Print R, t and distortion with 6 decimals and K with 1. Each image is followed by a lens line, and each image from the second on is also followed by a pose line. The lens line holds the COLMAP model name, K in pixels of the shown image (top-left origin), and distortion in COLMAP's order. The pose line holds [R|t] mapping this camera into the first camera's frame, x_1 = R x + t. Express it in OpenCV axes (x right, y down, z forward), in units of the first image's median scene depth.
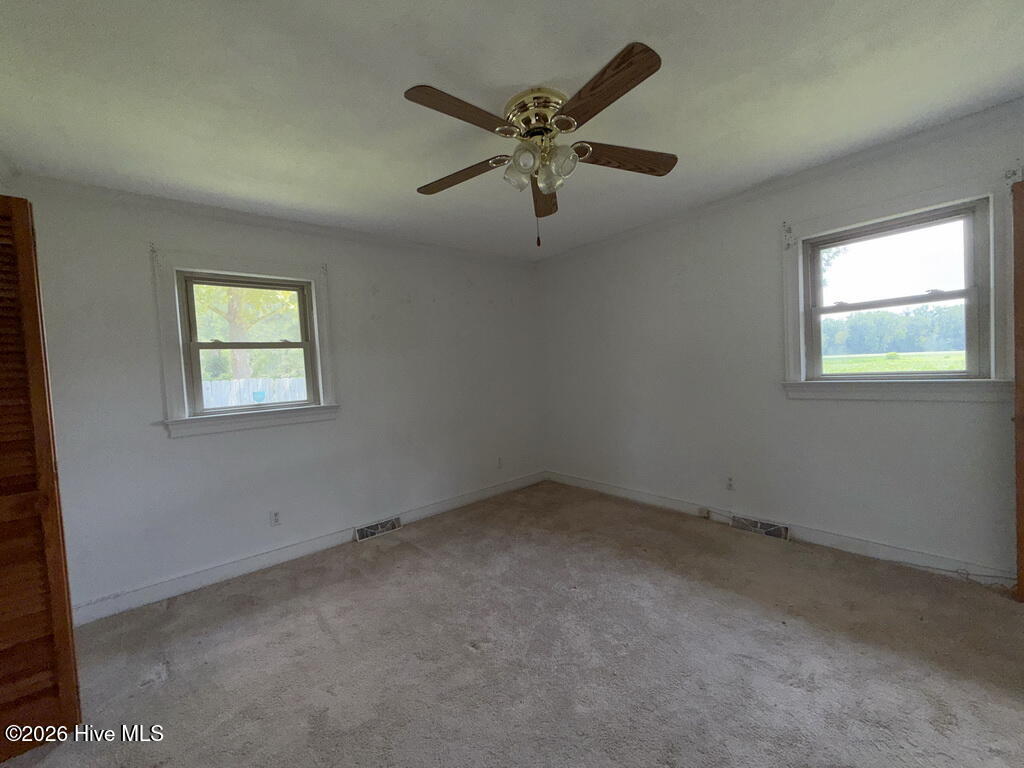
lens RADIAL K [[408.7, 0, 507.9], [0, 408.7, 381.8], [0, 0, 1]] dist [-0.001435, -0.000238]
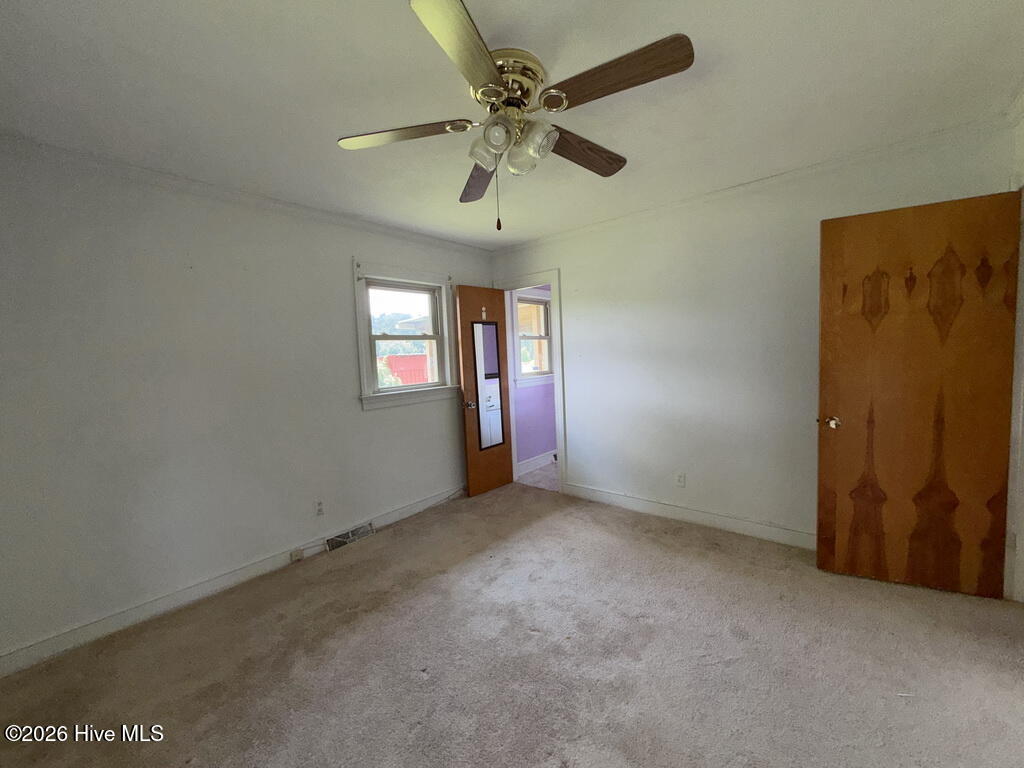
lens RADIAL K [[408.7, 0, 507.9], [0, 408.7, 381.8], [0, 0, 1]] dist [-0.001435, -0.000238]
pose [[-0.152304, -0.002444, 0.988331, -0.534951], [0.087510, 0.996036, 0.015949, -0.023899], [-0.984452, 0.088918, -0.151486, 0.801832]]
